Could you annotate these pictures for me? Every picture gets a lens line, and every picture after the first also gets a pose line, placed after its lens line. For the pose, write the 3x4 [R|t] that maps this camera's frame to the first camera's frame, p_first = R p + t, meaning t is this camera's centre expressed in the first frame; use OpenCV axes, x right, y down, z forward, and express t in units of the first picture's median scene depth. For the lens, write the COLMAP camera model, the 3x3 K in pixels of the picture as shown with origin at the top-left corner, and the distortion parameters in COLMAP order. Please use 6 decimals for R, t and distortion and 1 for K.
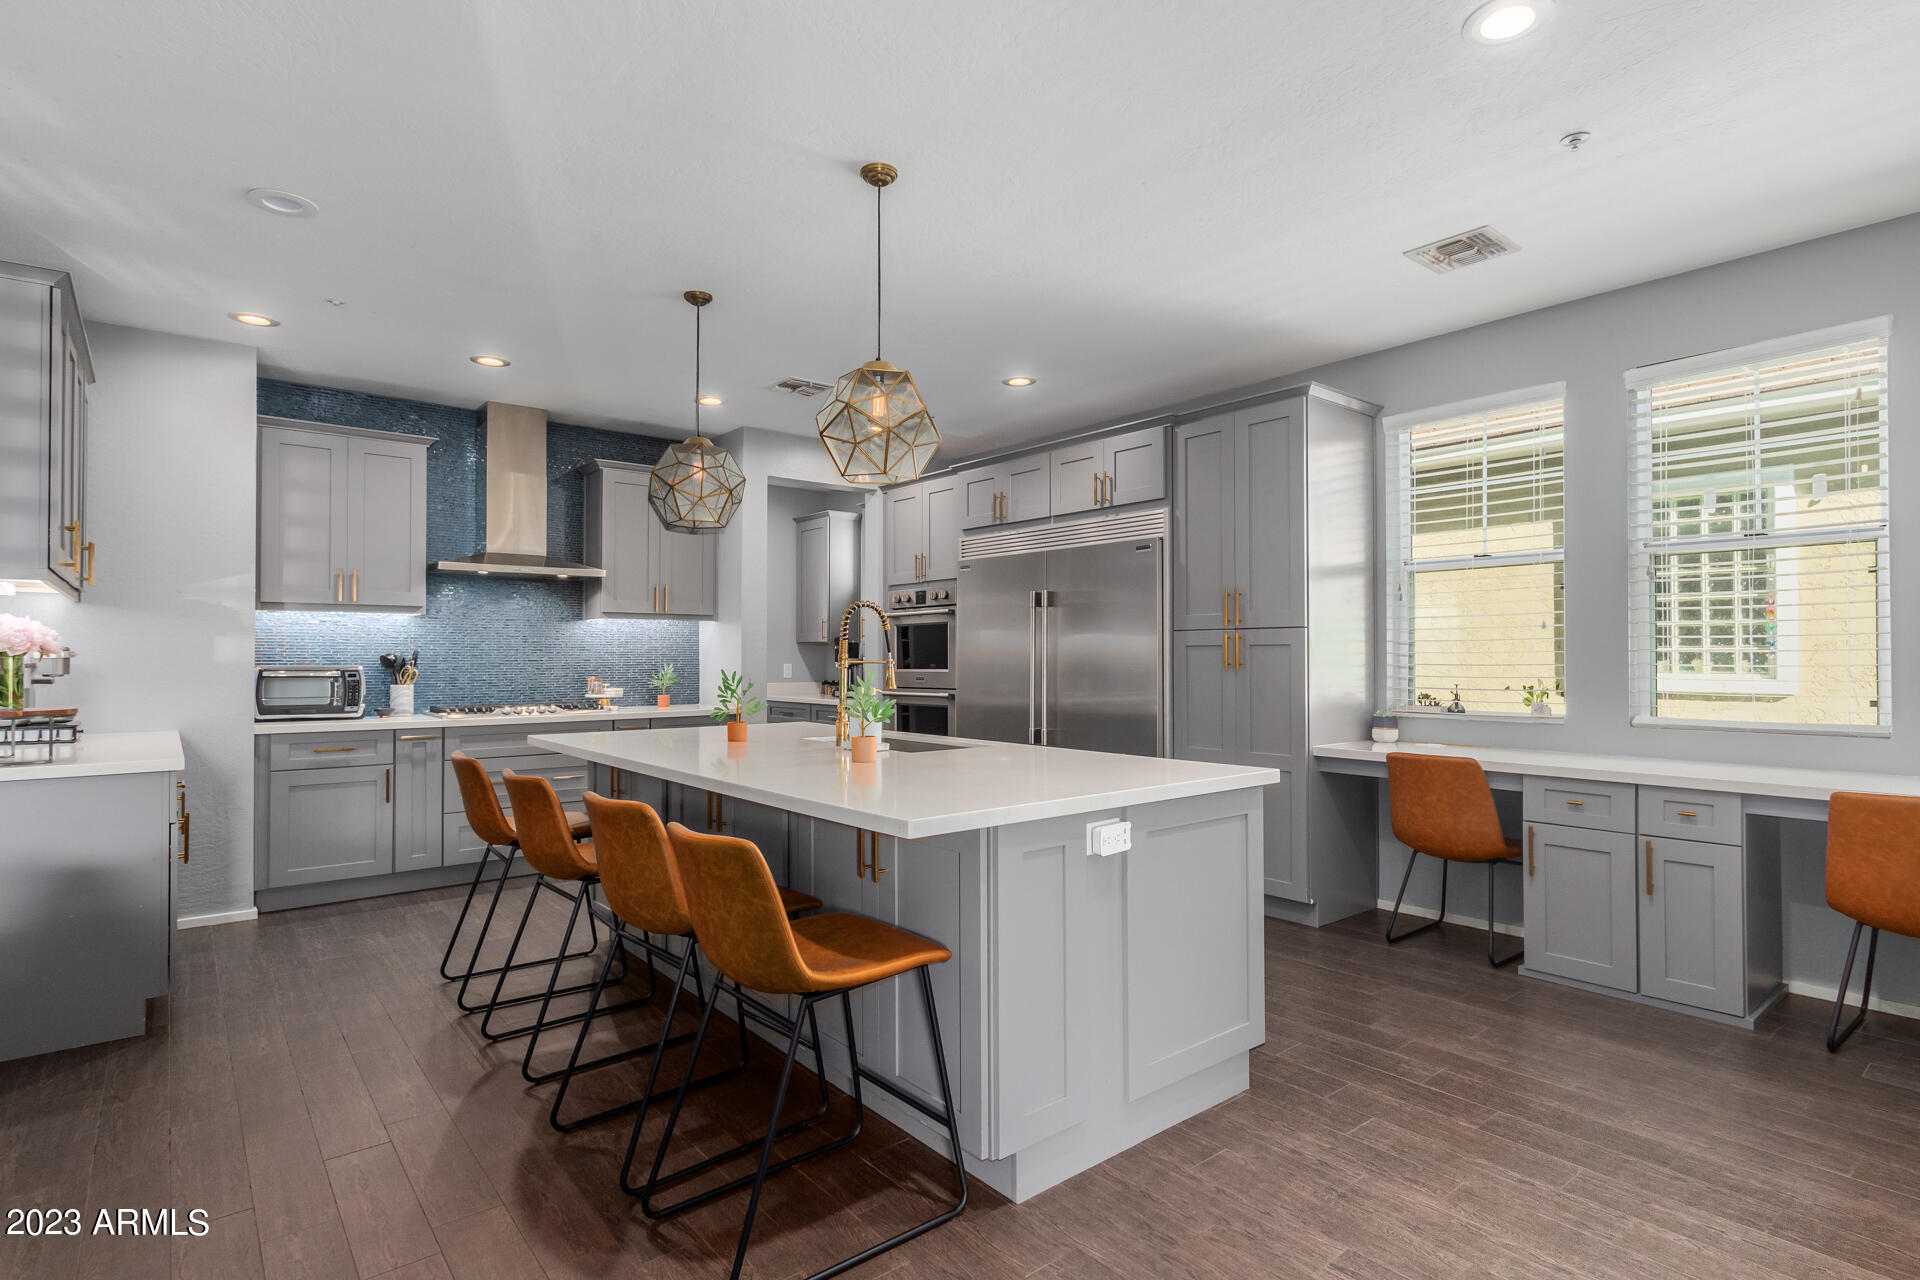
lens RADIAL K [[961.3, 0, 955.5], [0, 961.3, 646.3], [0, 0, 1]] dist [0.002697, 0.000257]
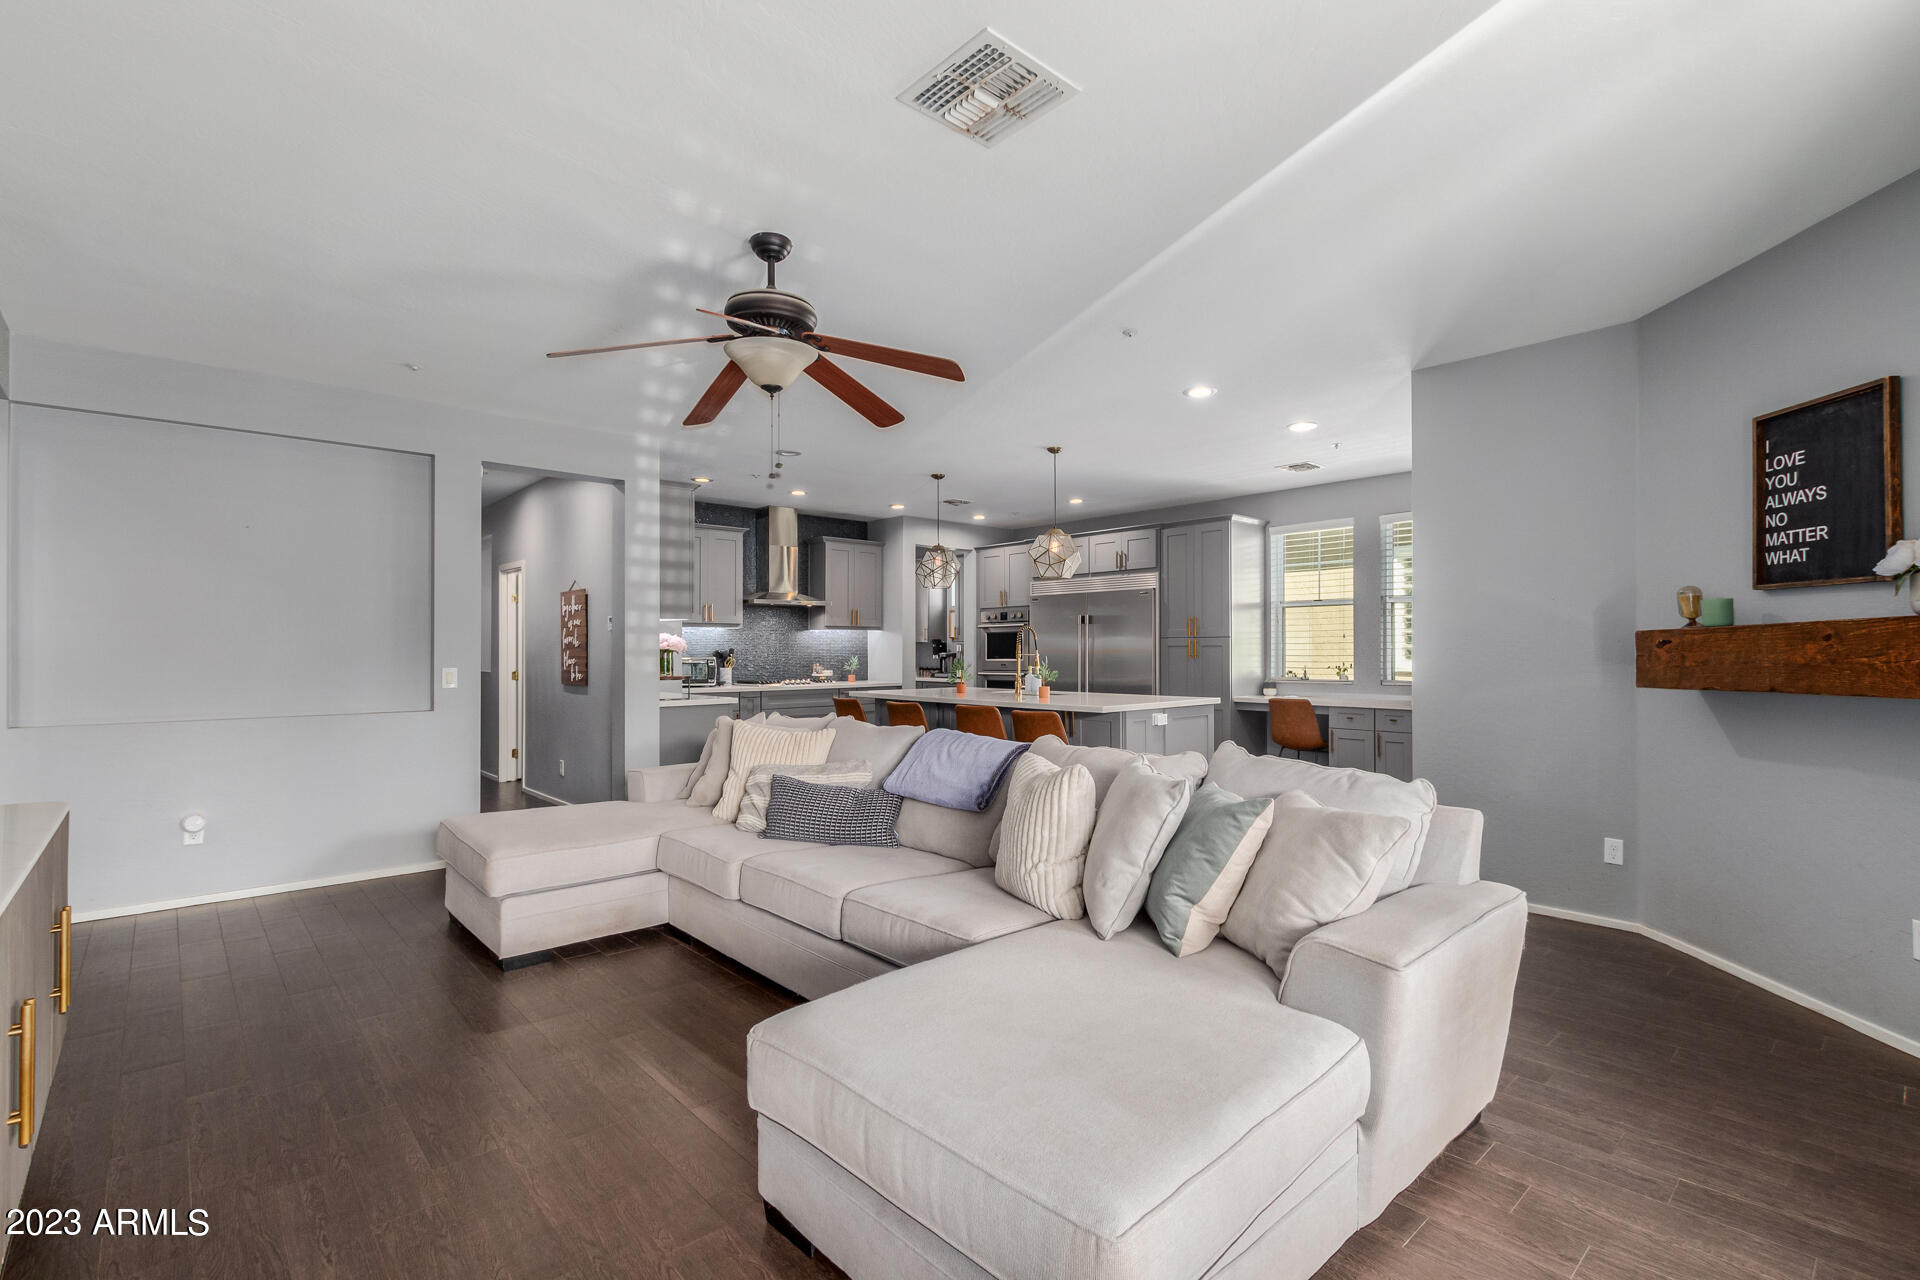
lens RADIAL K [[877.6, 0, 960.0], [0, 877.6, 640.0], [0, 0, 1]] dist [-0.005039, -0.000370]
pose [[0.998596, -0.000060, 0.052979, -0.248044], [0.000172, 0.999998, -0.002105, -0.008515], [-0.052979, 0.002112, 0.998593, -0.669245]]
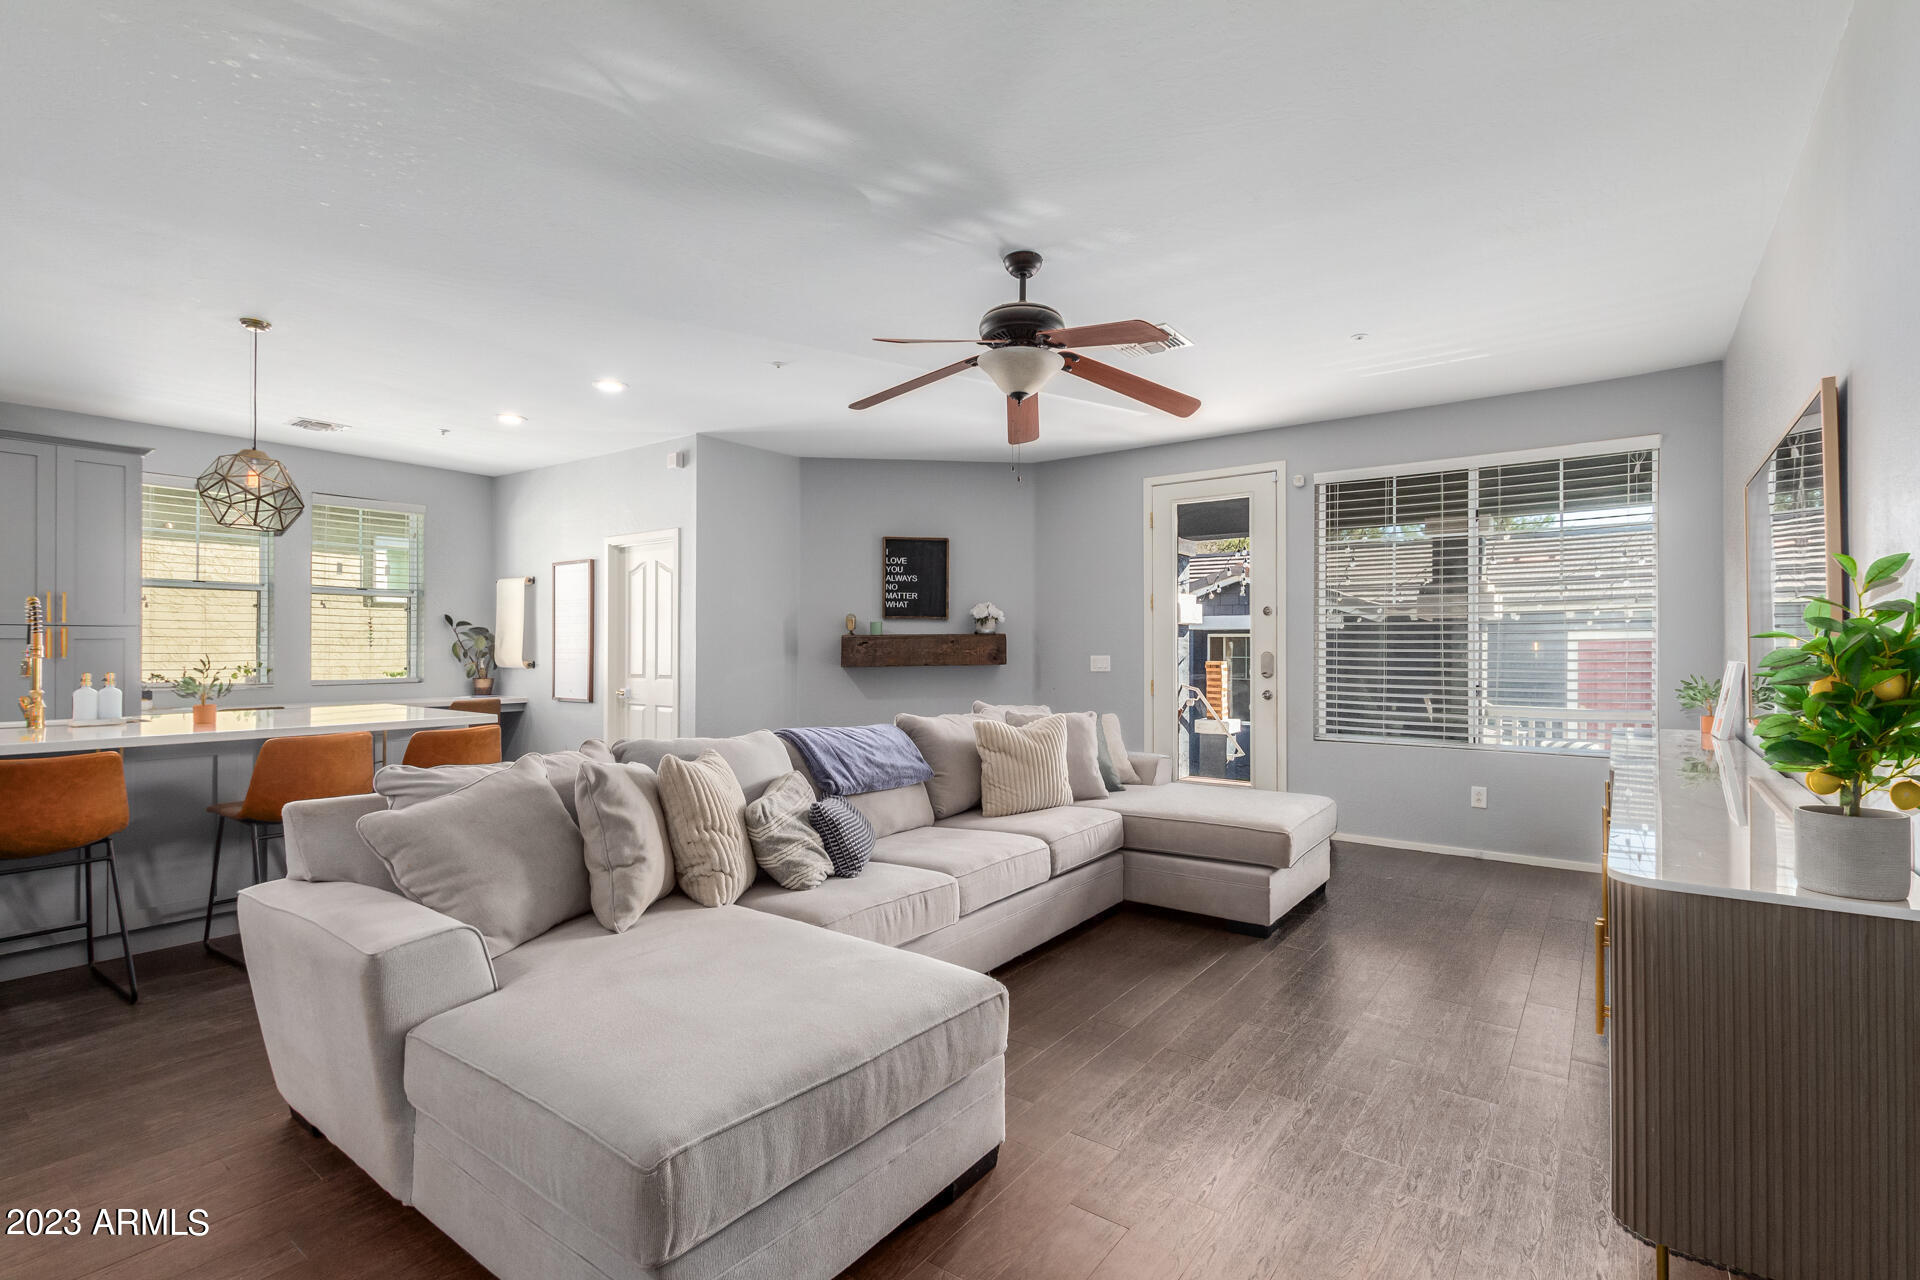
lens RADIAL K [[877.6, 0, 960.0], [0, 877.6, 640.0], [0, 0, 1]] dist [-0.005039, -0.000370]
pose [[-0.252697, 0.012407, 0.967466, -0.959483], [-0.010951, 0.999817, -0.015682, 0.006304], [-0.967484, -0.014558, -0.252514, 0.155633]]
